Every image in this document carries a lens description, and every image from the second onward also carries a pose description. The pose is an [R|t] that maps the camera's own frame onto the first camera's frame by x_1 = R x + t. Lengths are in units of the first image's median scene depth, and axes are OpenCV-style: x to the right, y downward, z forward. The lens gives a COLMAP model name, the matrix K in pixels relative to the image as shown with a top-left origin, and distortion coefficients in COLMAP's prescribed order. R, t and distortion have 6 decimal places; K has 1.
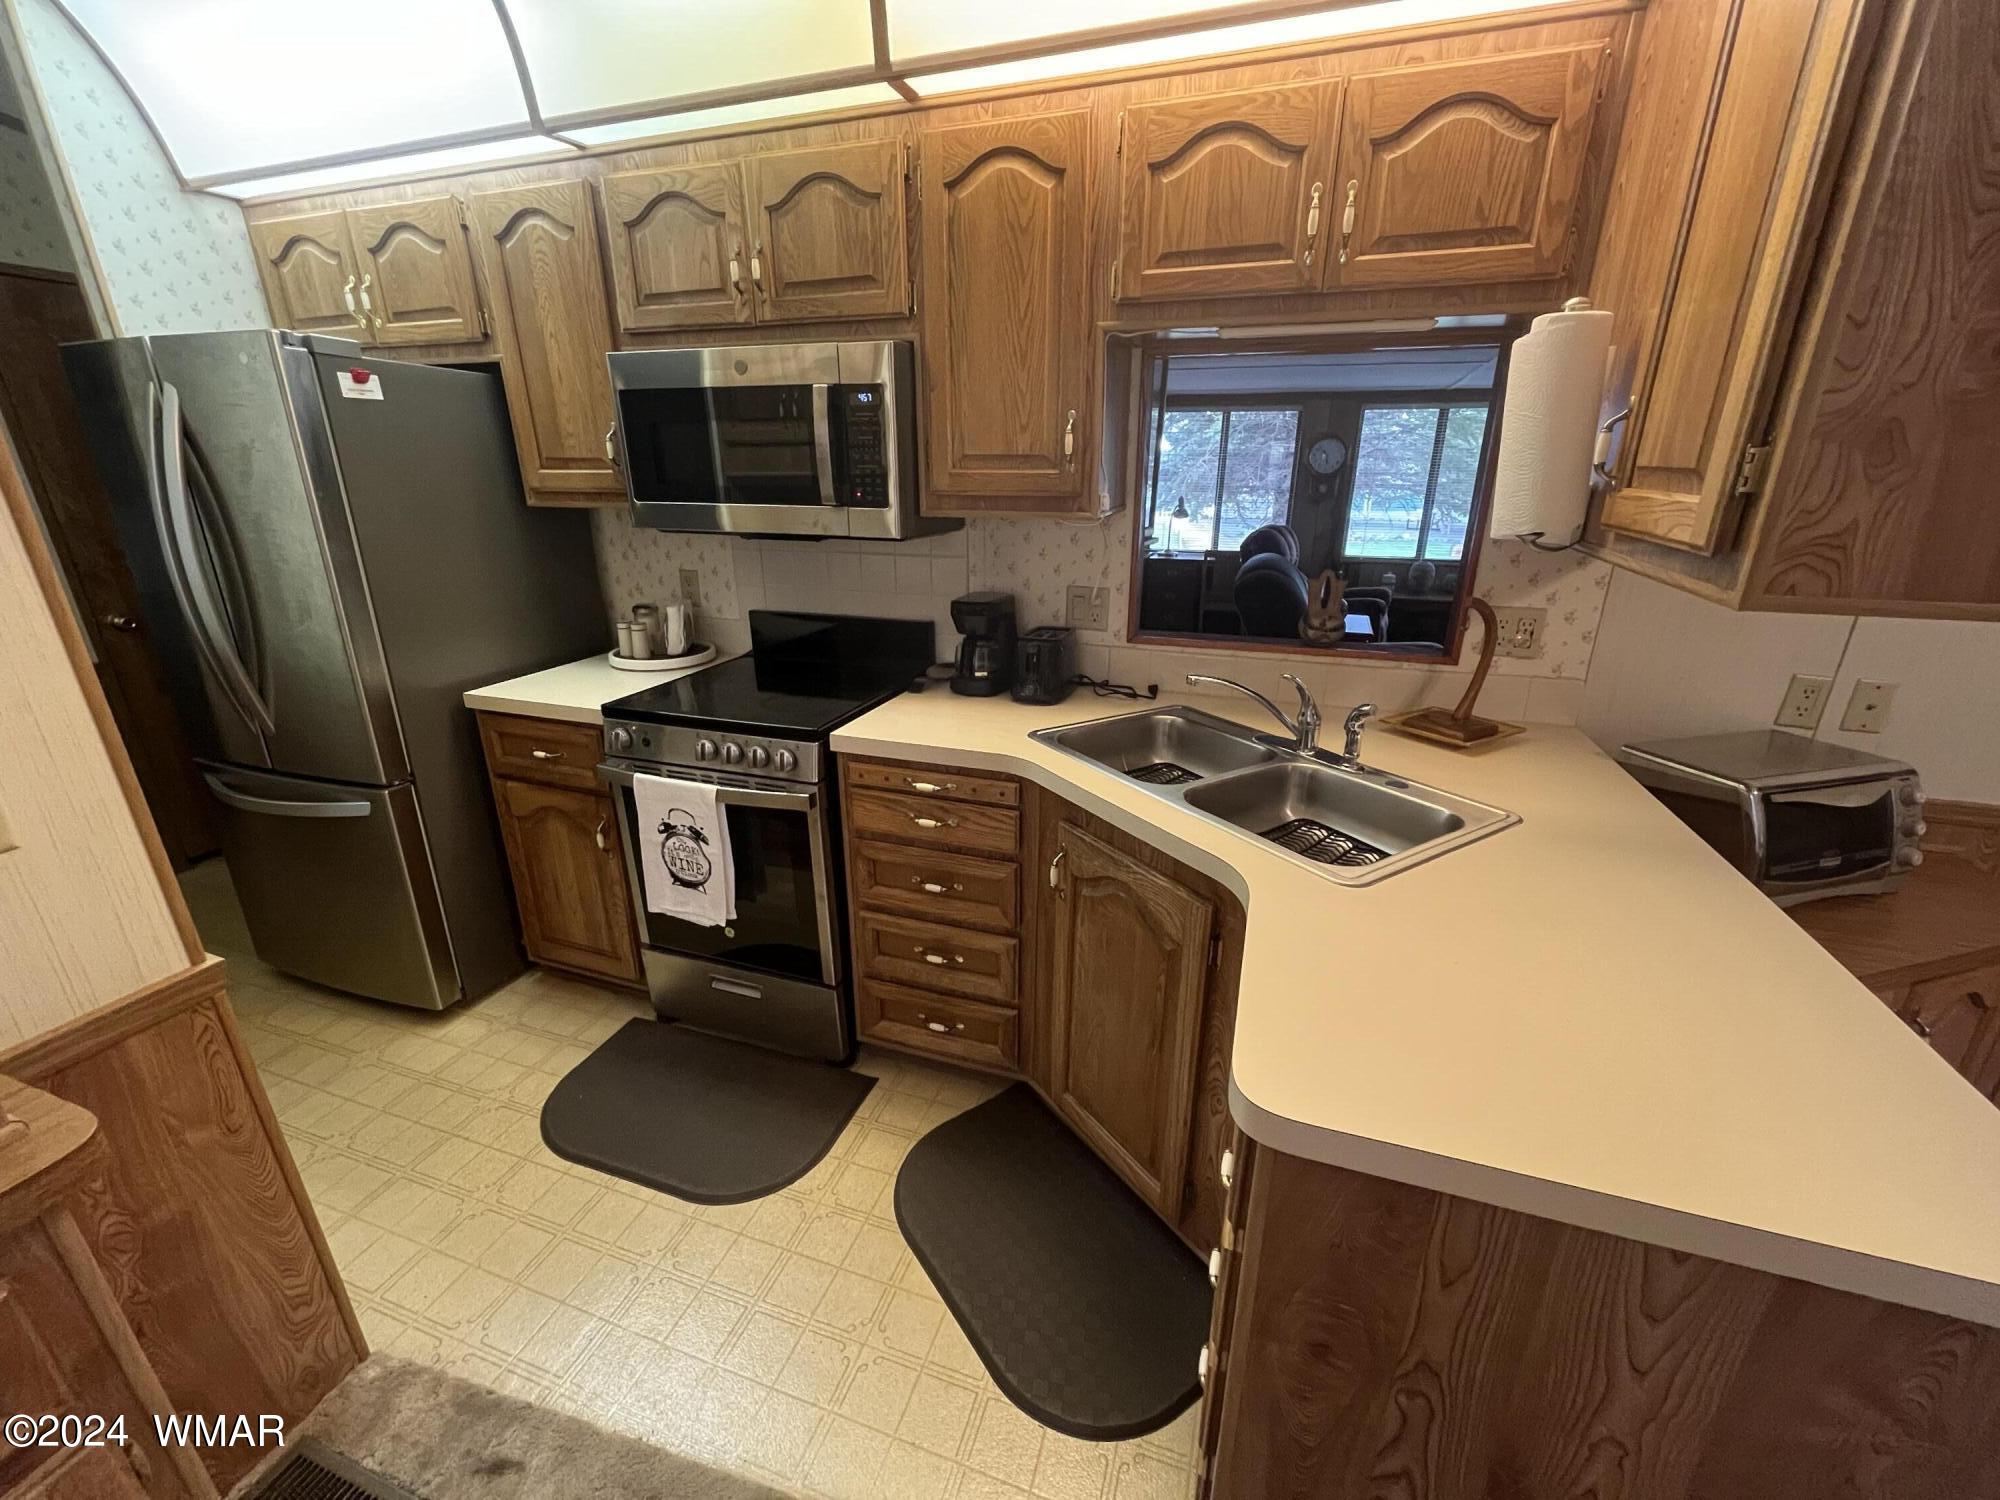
lens RADIAL K [[812.2, 0, 1000.7], [0, 812.2, 751.0], [0, 0, 1]] dist [-0.003368, 0.000539]
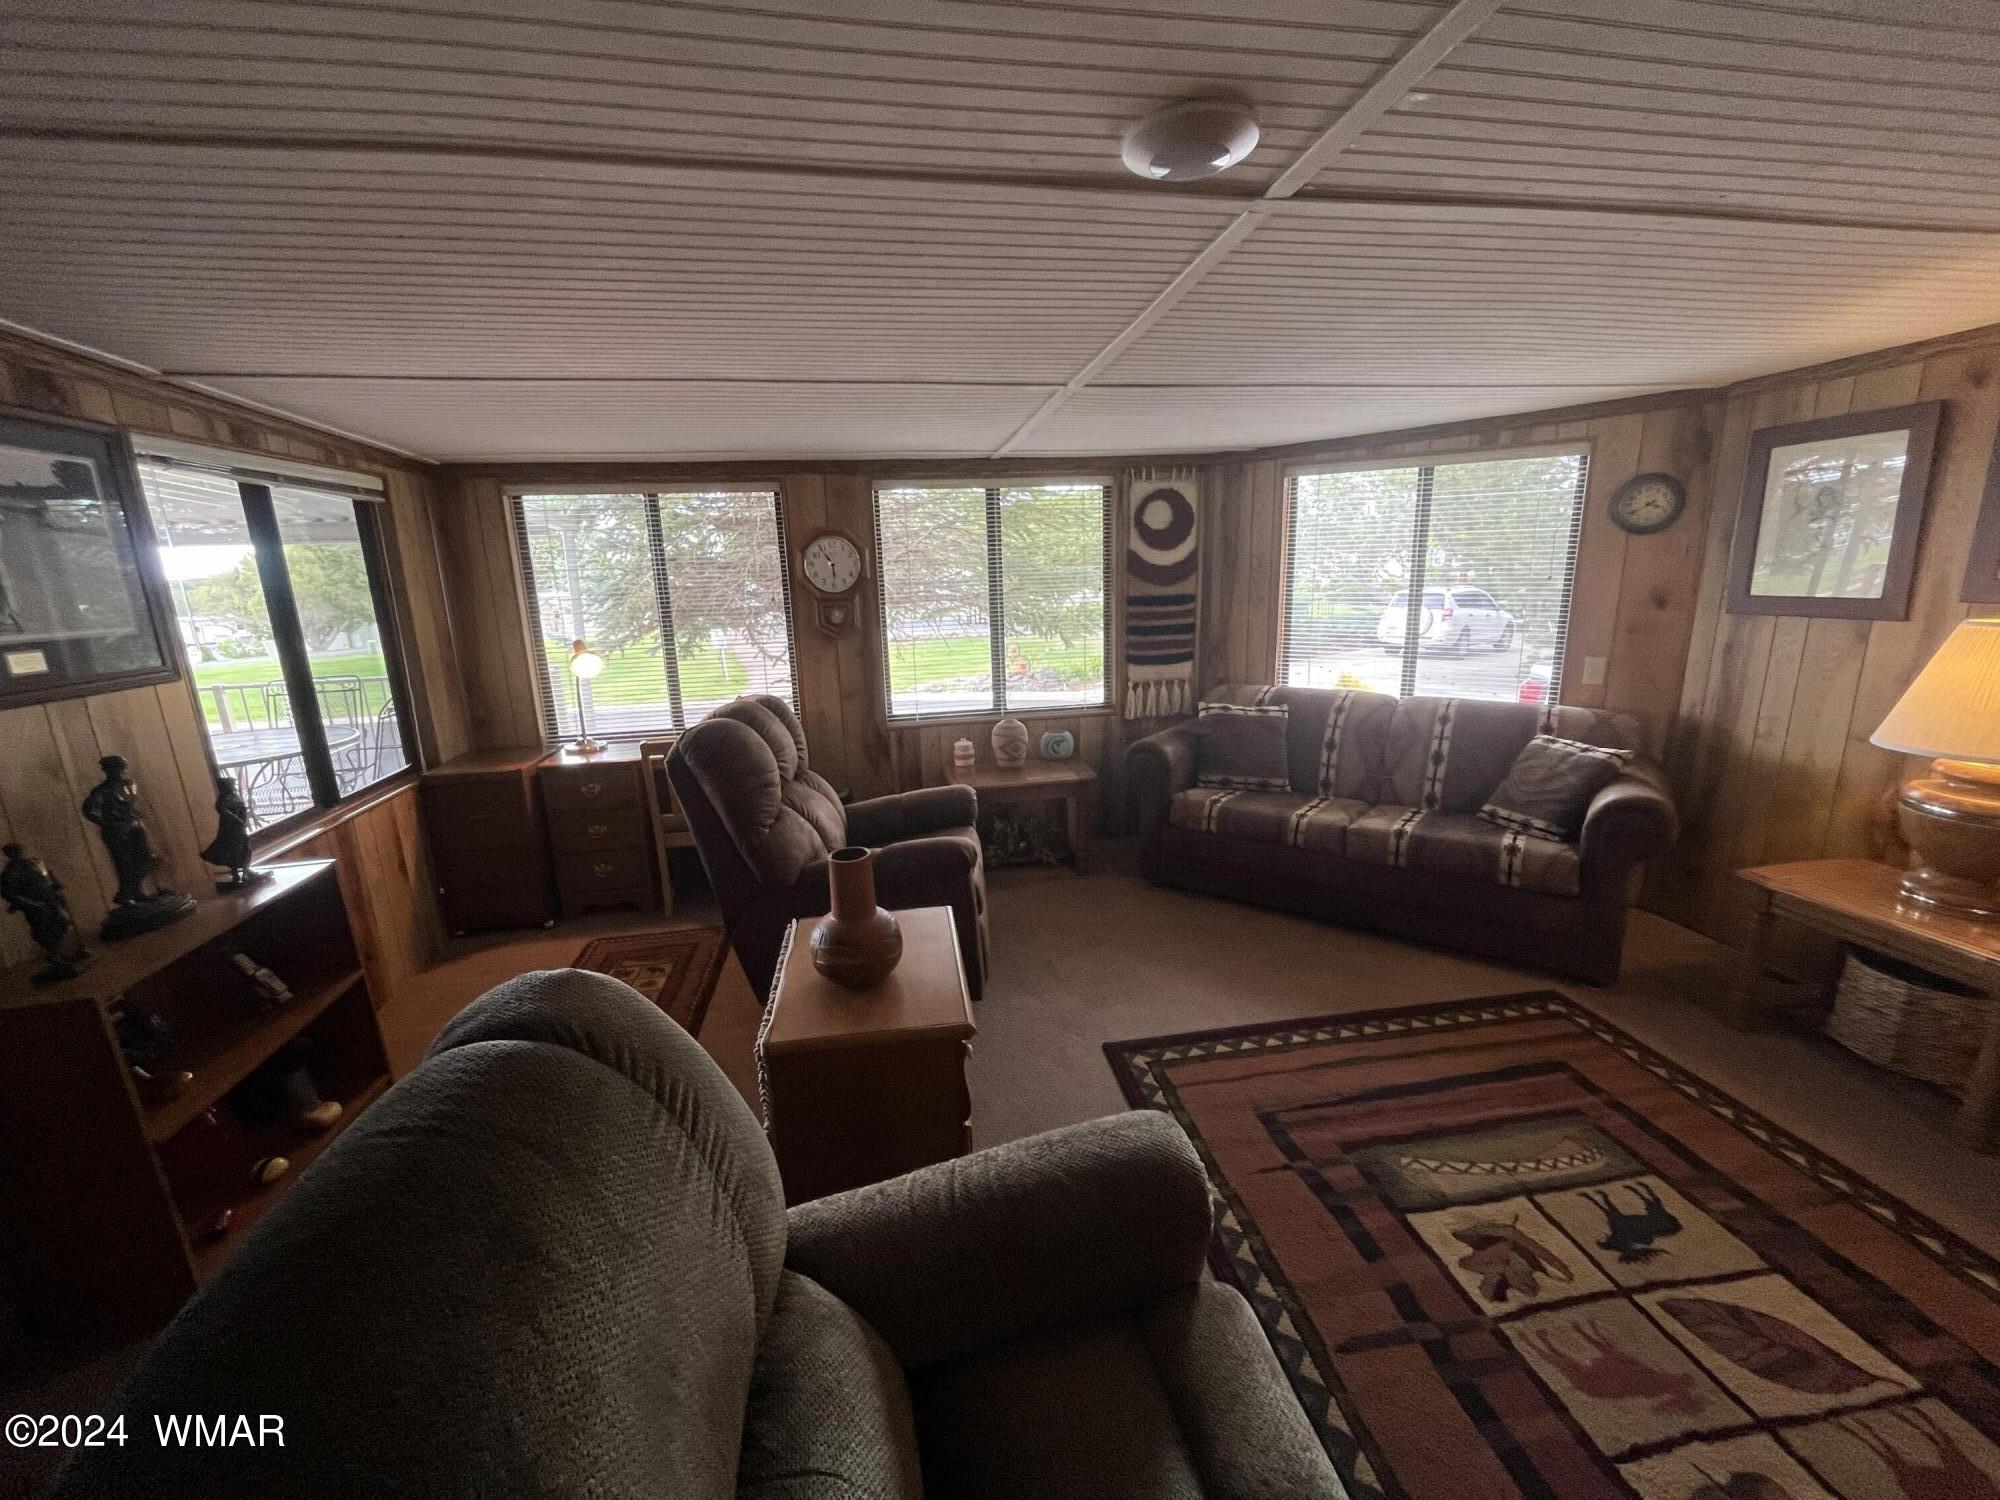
lens RADIAL K [[812.2, 0, 987.8], [0, 812.2, 741.4], [0, 0, 1]] dist [-0.003368, 0.000539]
pose [[0.868055, -0.144002, 0.475126, 0.199307], [0.199599, 0.977487, -0.068409, -0.173177], [-0.454578, 0.154218, 0.877255, 0.448099]]
